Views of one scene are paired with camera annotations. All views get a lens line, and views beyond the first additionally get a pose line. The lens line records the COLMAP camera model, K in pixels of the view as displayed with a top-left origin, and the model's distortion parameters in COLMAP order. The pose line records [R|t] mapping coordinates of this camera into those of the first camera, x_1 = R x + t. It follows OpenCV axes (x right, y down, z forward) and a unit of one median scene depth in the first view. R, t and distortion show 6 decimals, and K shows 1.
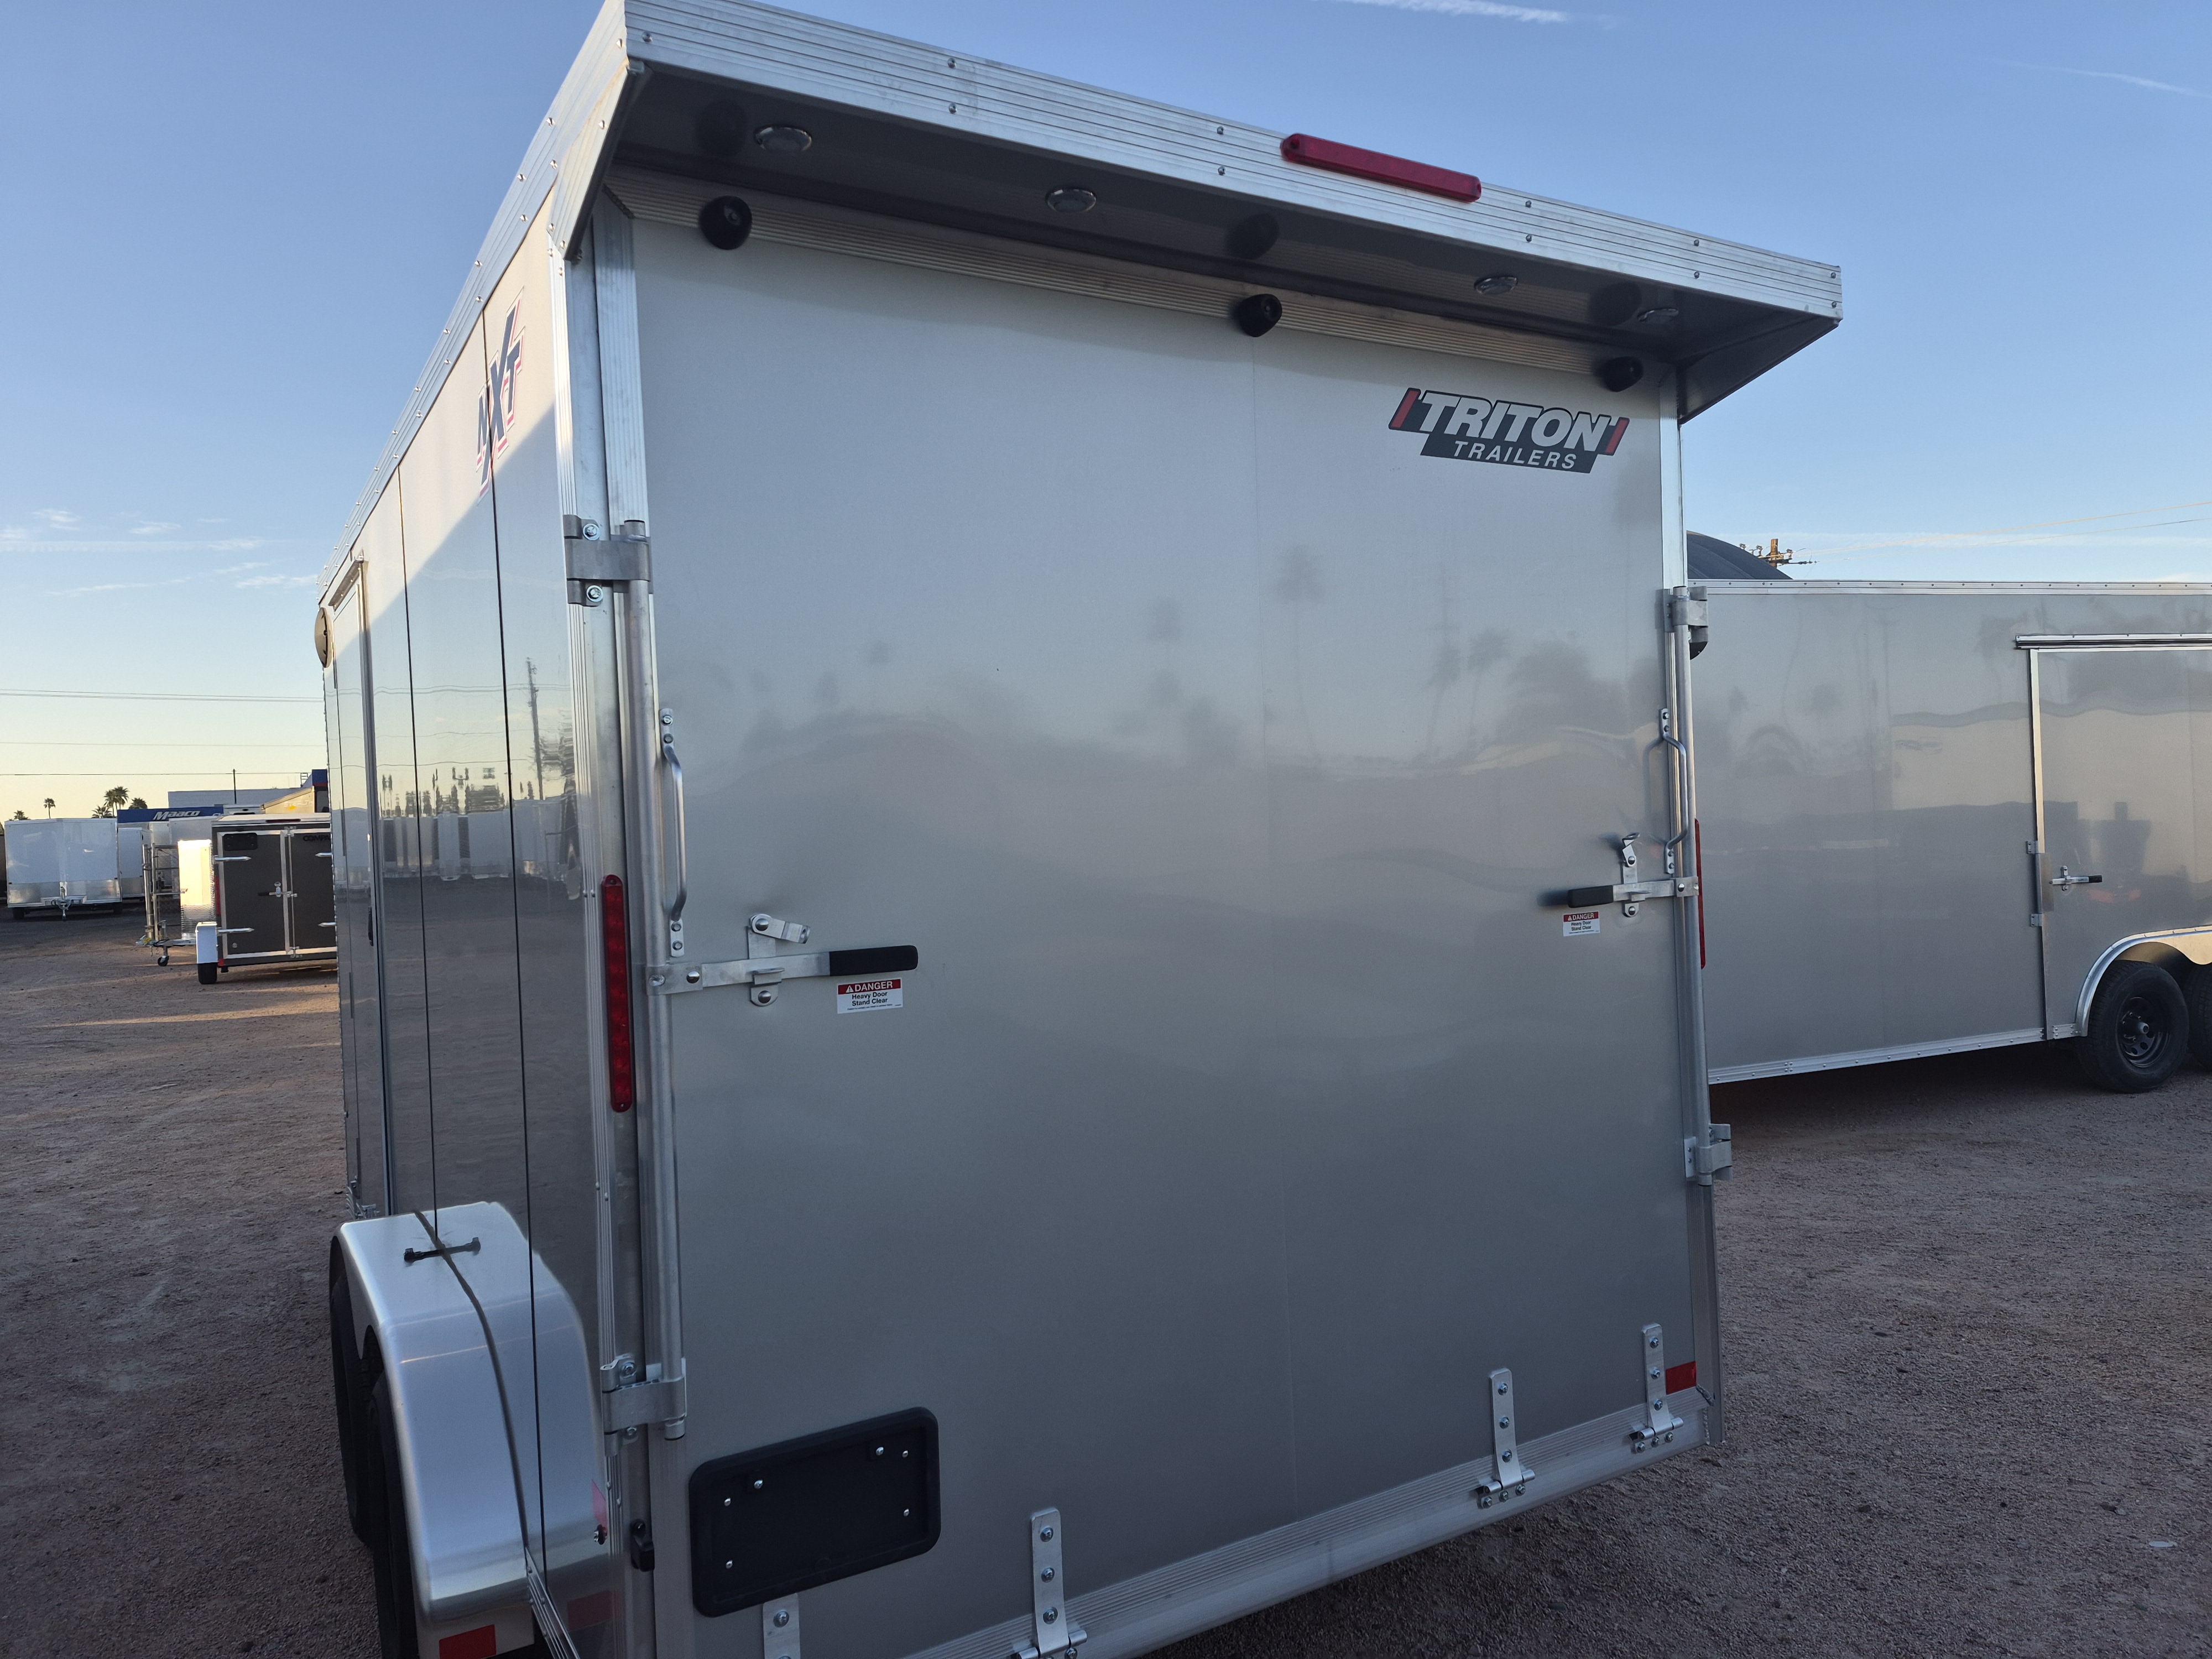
lens RADIAL K [[1542.5, 0, 1117.0], [0, 1542.5, 836.6], [0, 0, 1]] dist [0.042636, -0.035355]
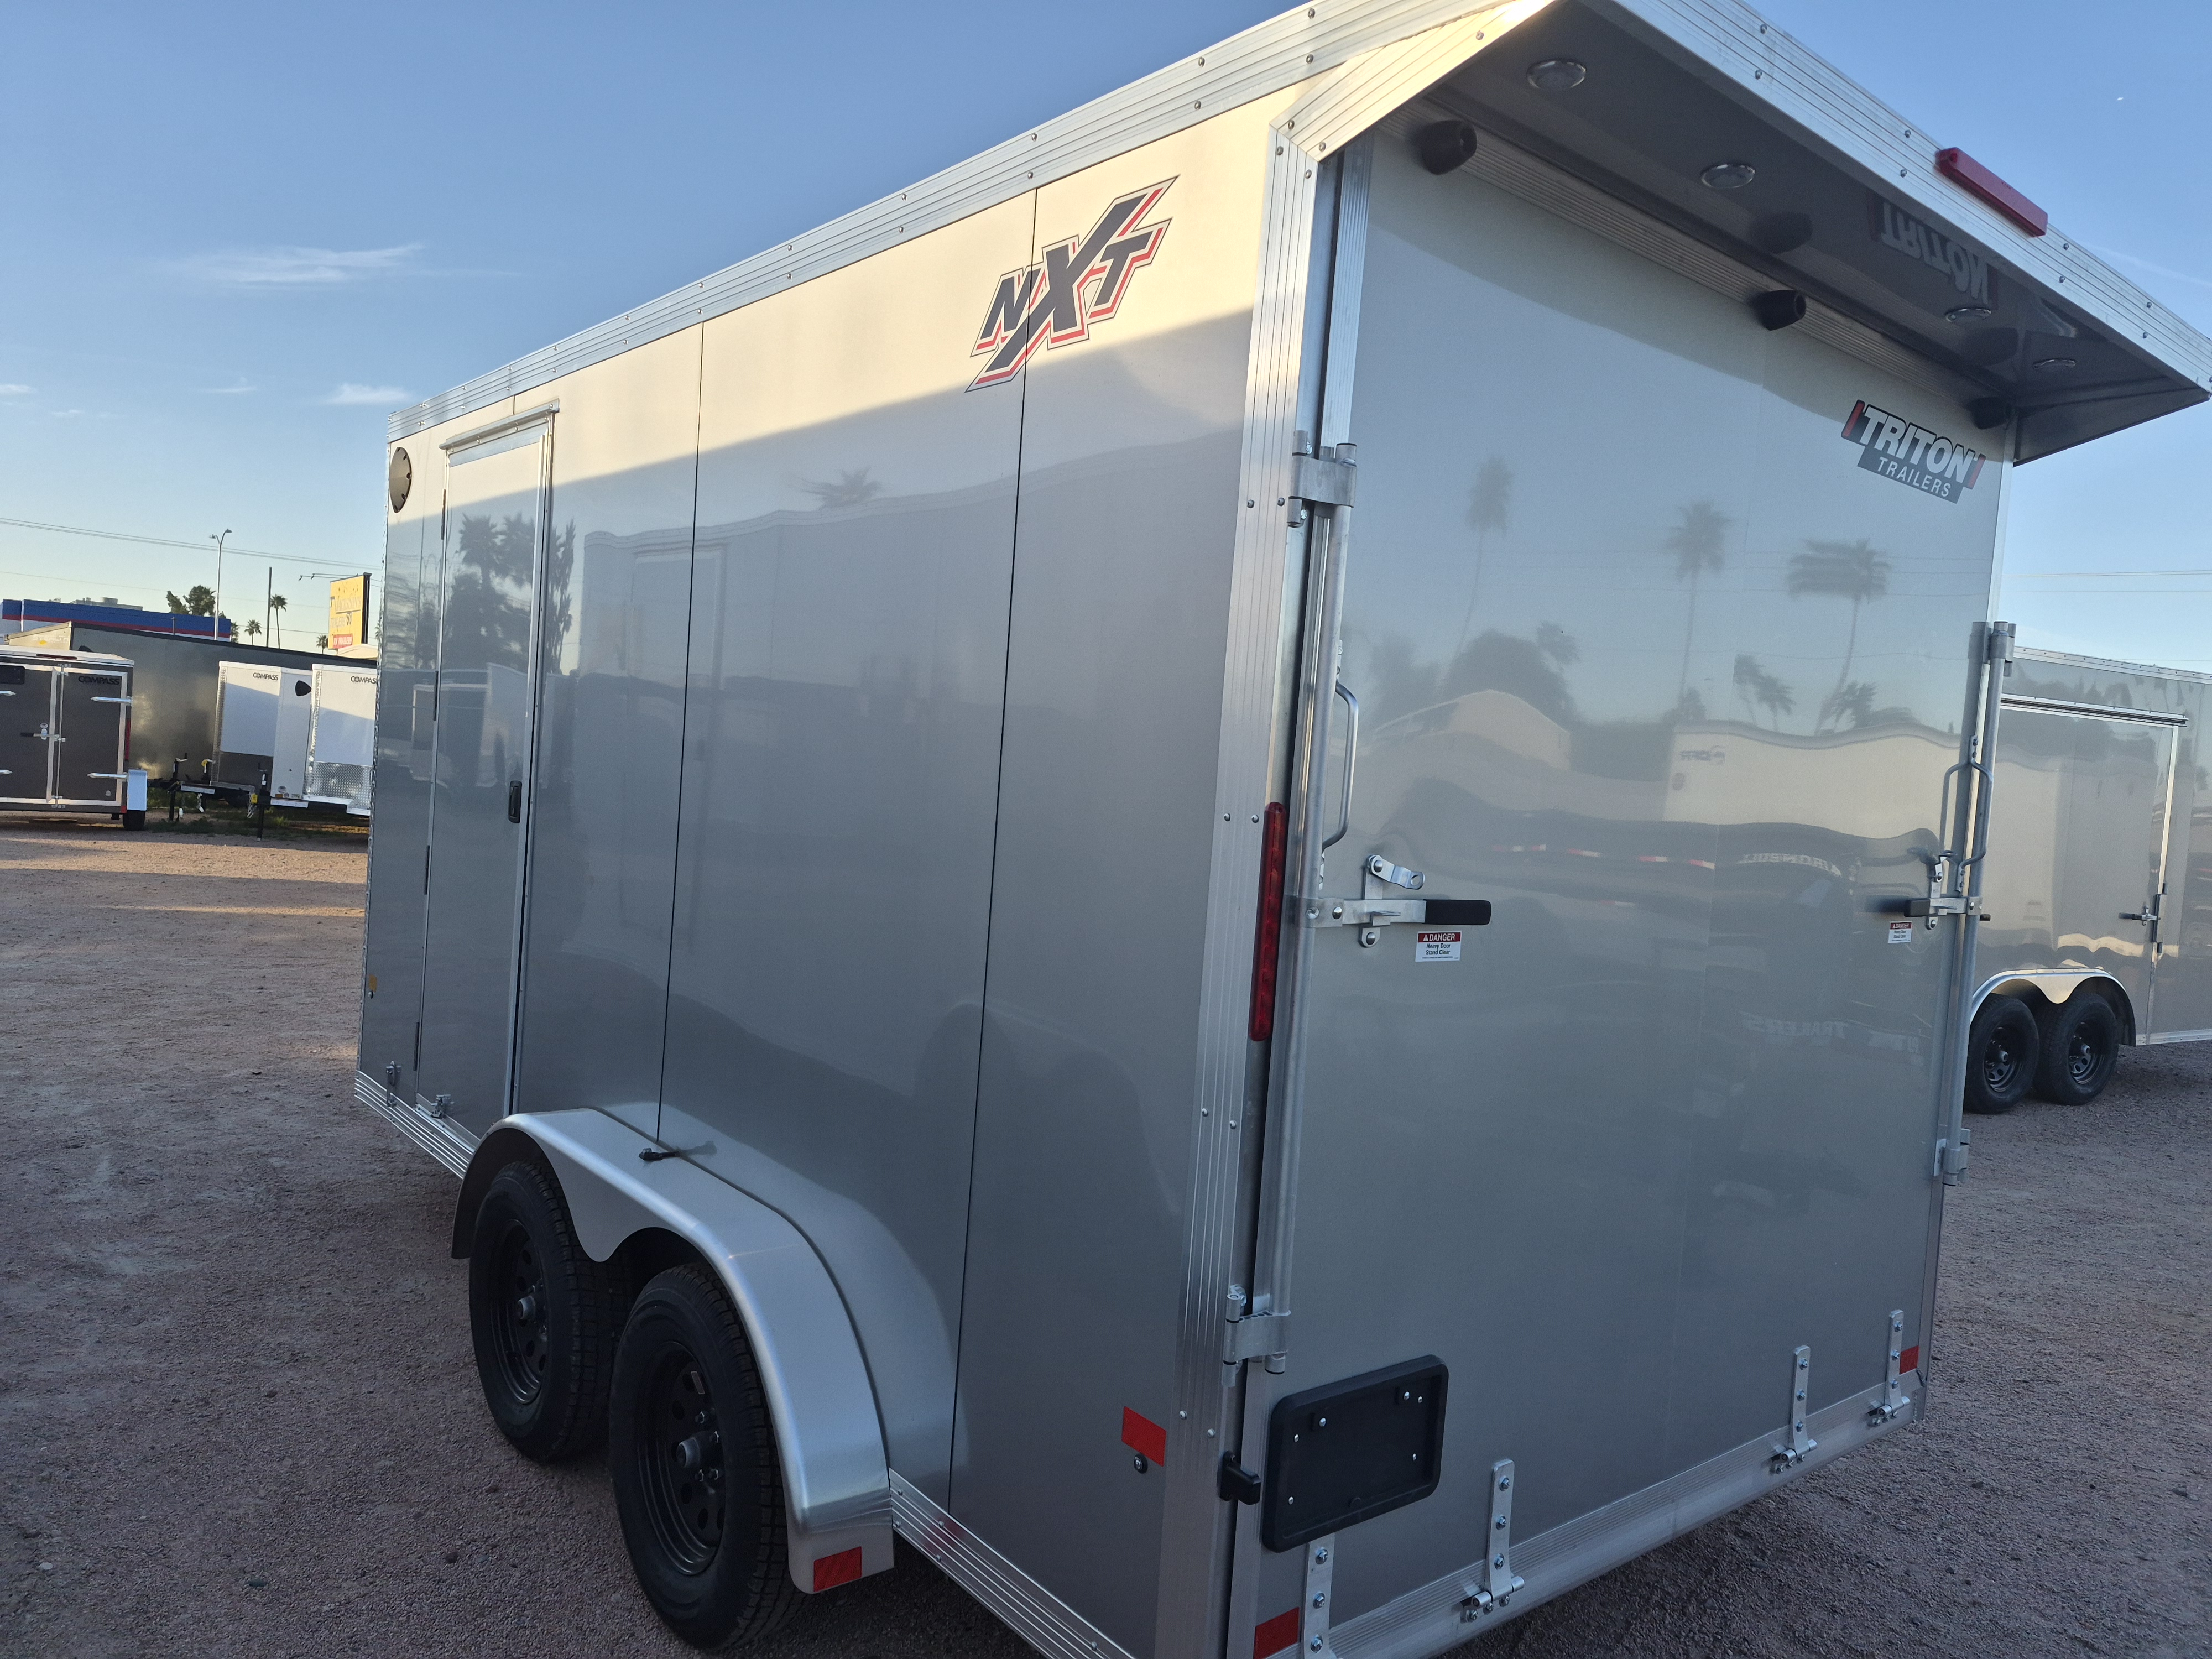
lens RADIAL K [[1542.5, 0, 1120.4], [0, 1542.5, 836.5], [0, 0, 1]] dist [0.042636, -0.035355]
pose [[0.983529, 0.103277, 0.148337, -0.363248], [-0.108340, 0.993762, 0.026442, 0.020272], [-0.144681, -0.042078, 0.988583, 0.034589]]
